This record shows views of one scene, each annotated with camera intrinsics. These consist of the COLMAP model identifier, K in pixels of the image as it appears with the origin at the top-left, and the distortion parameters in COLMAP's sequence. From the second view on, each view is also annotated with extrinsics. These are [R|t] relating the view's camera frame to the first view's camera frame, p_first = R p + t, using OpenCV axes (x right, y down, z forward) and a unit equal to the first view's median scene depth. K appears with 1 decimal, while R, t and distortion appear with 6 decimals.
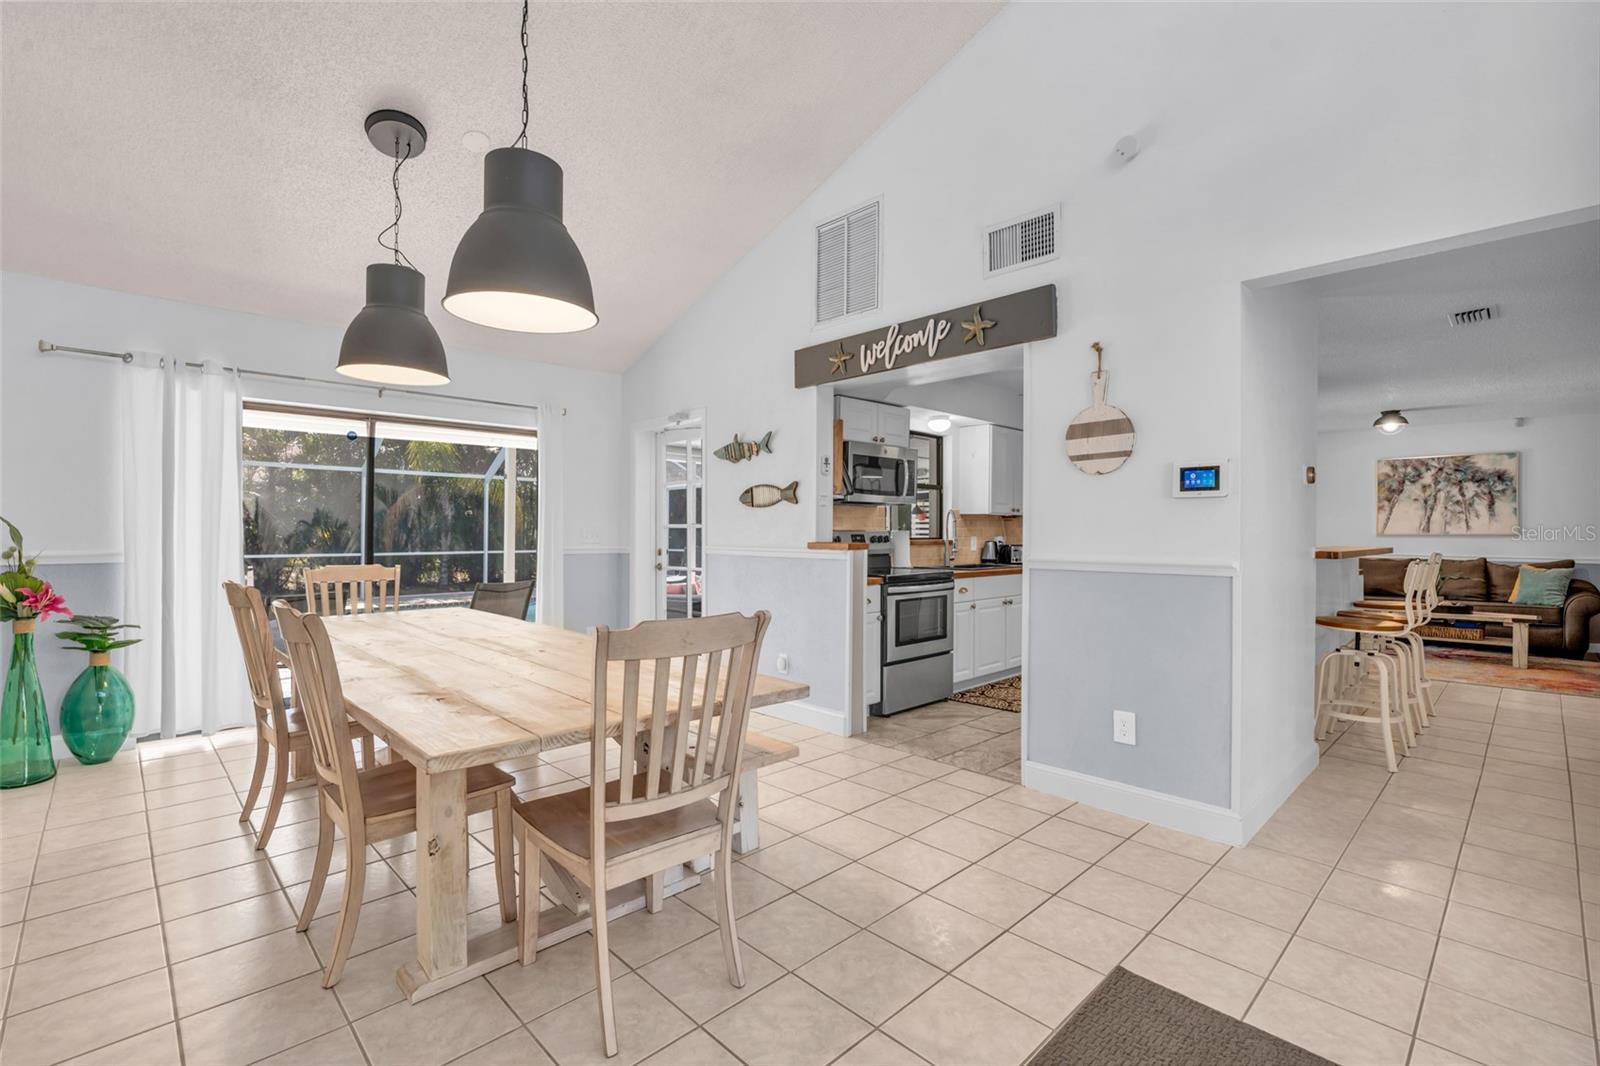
lens RADIAL K [[718.3, 0, 800.3], [0, 718.3, 530.2], [0, 0, 1]] dist [-0.001636, -0.000364]
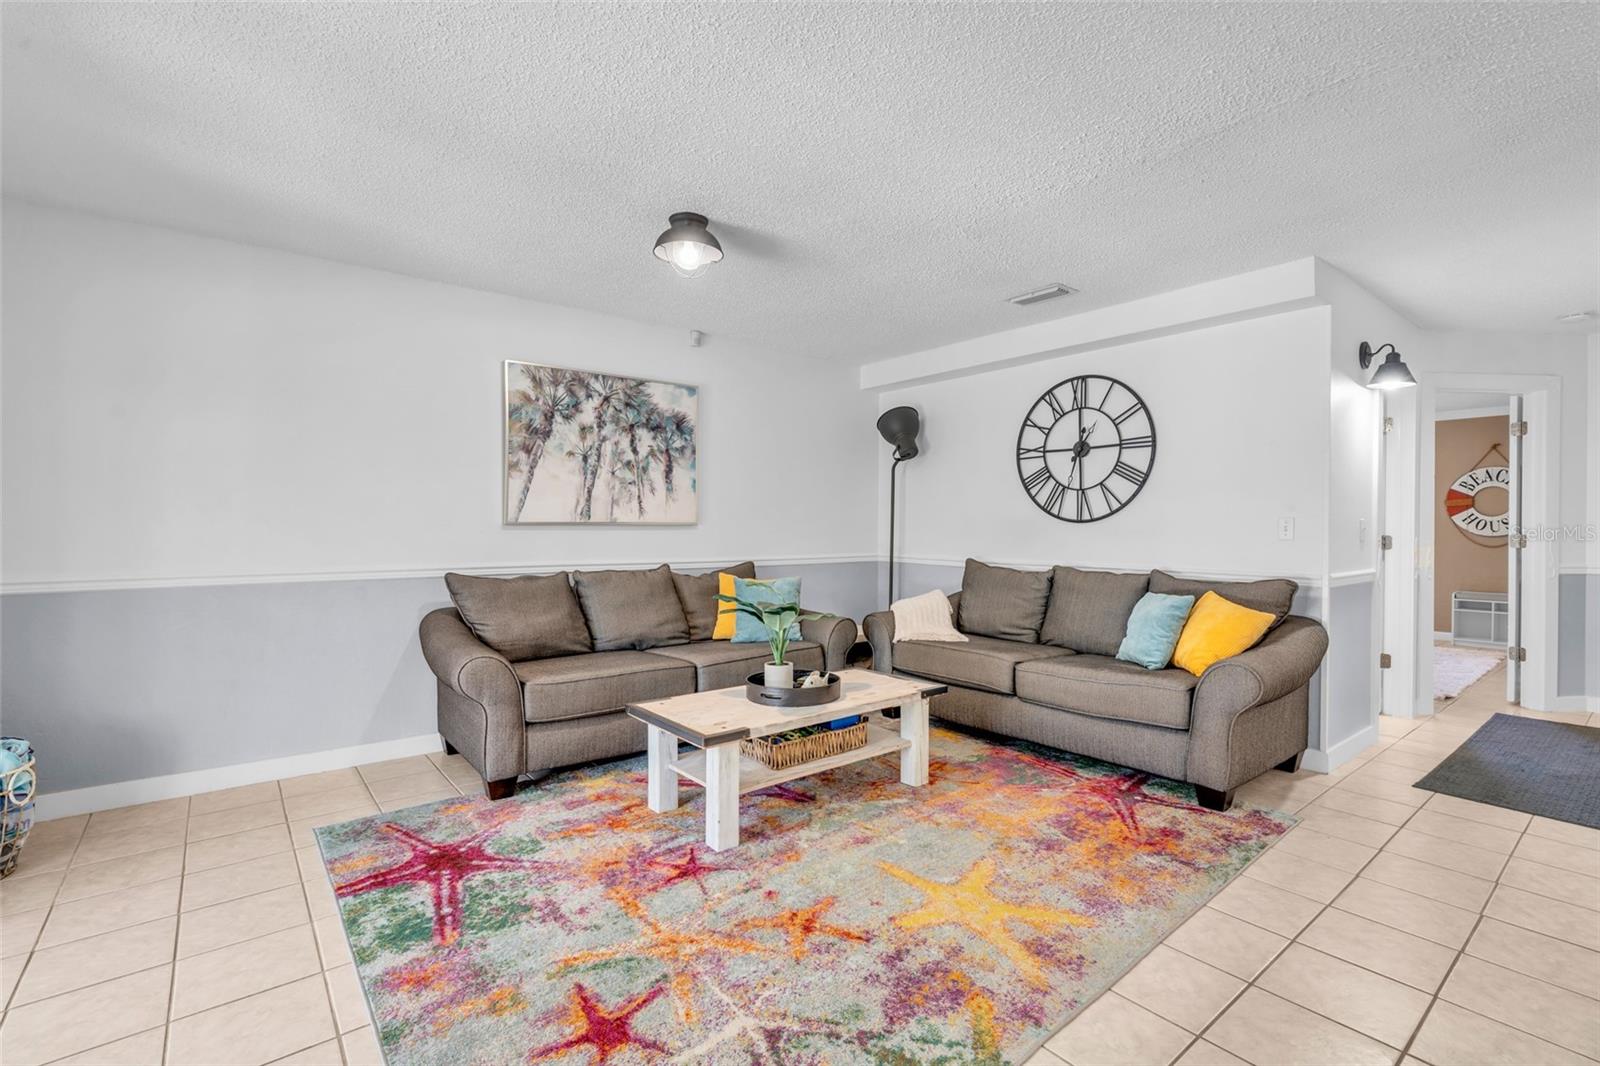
lens RADIAL K [[718.3, 0, 800.3], [0, 718.3, 530.2], [0, 0, 1]] dist [-0.001636, -0.000364]
pose [[0.091154, -0.009159, 0.995795, 0.421849], [-0.007706, 0.999921, 0.009903, 0.005254], [-0.995807, -0.008577, 0.091076, 0.895299]]
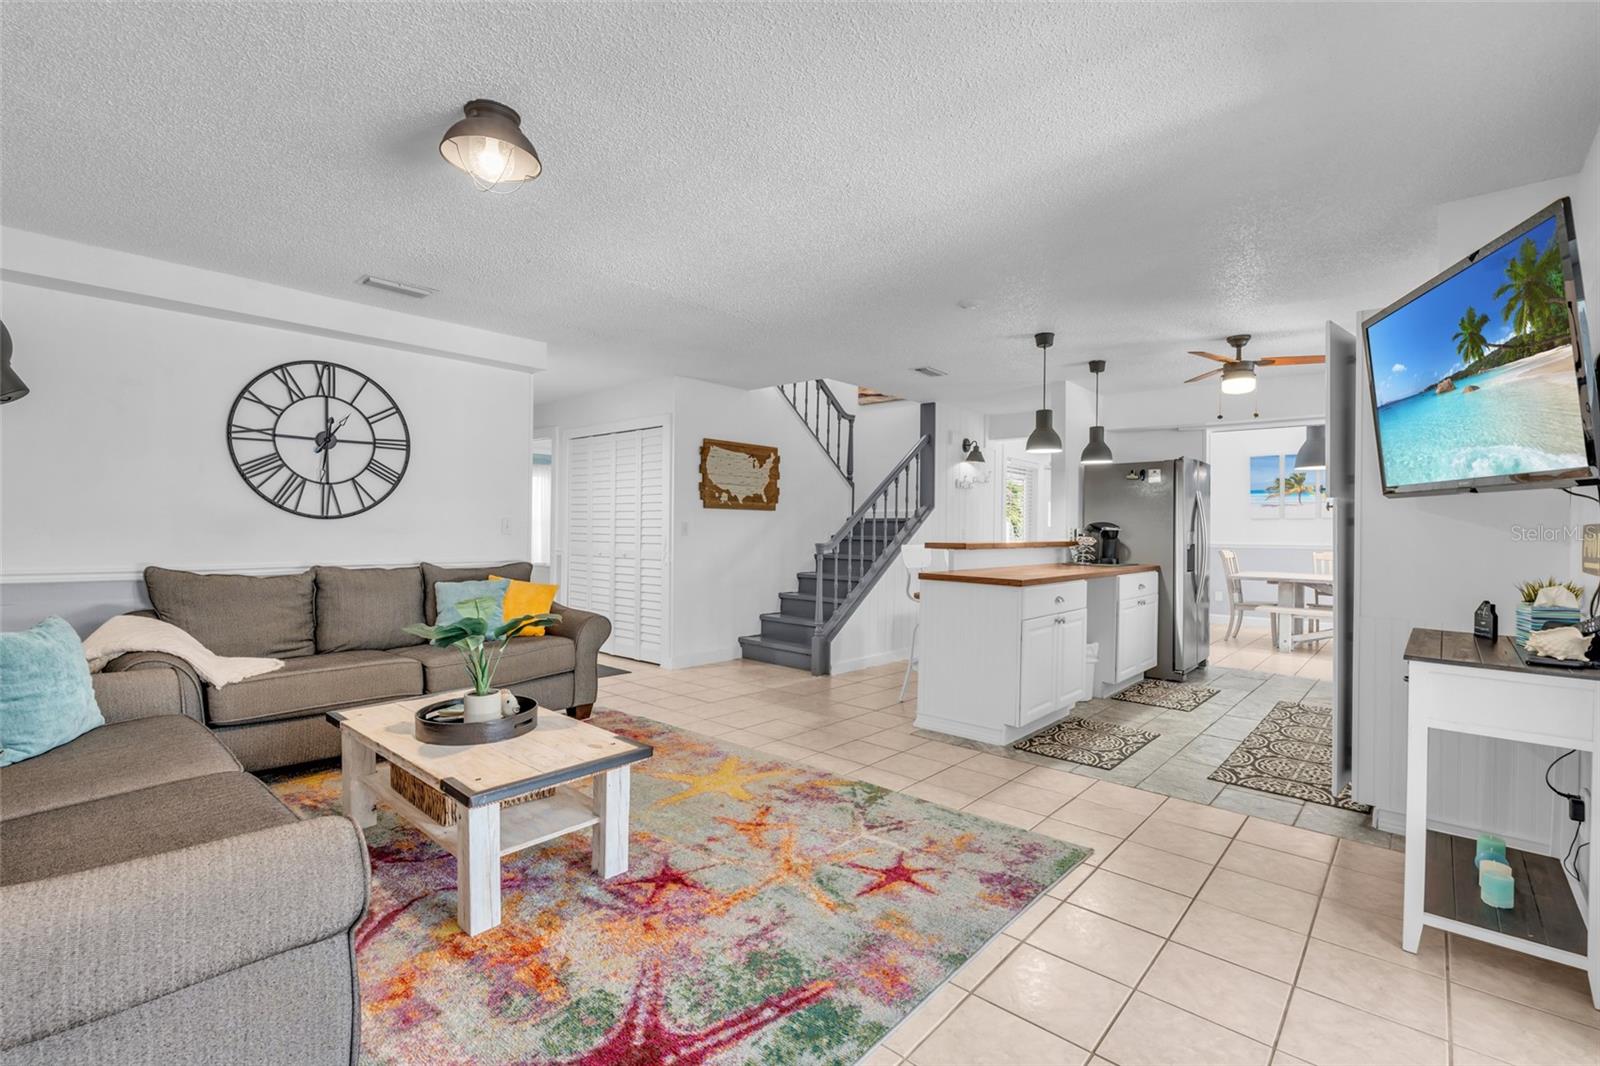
lens RADIAL K [[718.3, 0, 800.3], [0, 718.3, 530.2], [0, 0, 1]] dist [-0.001636, -0.000364]
pose [[-0.997066, -0.014600, -0.075146, 0.711270], [-0.014595, 0.999893, -0.000622, 0.006881], [0.075147, 0.000476, -0.997172, 1.302510]]
